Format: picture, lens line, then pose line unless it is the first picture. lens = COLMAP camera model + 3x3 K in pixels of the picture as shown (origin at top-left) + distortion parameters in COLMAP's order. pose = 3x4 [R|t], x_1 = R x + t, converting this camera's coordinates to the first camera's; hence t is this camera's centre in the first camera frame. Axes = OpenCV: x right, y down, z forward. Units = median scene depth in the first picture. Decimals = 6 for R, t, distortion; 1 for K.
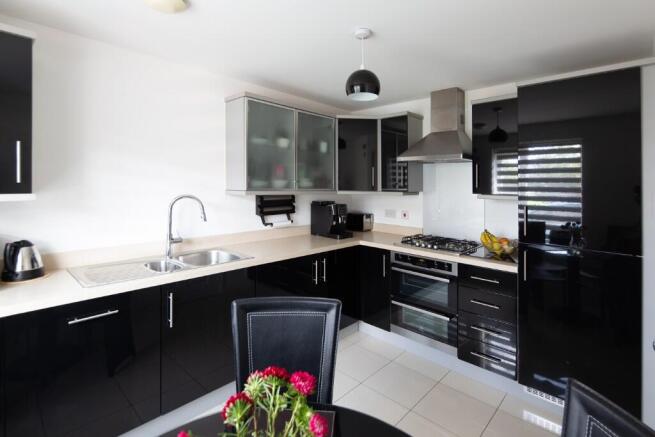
lens RADIAL K [[315.9, 0, 328.3], [0, 315.9, 182.6], [0, 0, 1]] dist [-0.000005, 0.000109]
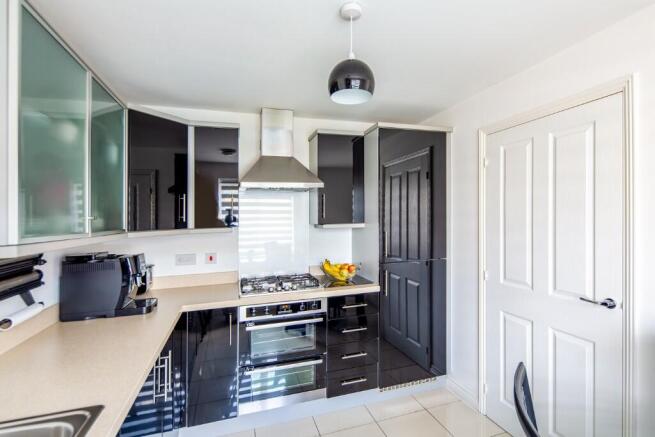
lens RADIAL K [[326.7, 0, 338.2], [0, 326.7, 215.5], [0, 0, 1]] dist [0.002457, 0.000271]
pose [[0.473884, -0.028665, 0.880121, -0.357356], [0.027627, 0.999462, 0.017676, -0.007079], [-0.880154, 0.015939, 0.474421, 0.414545]]
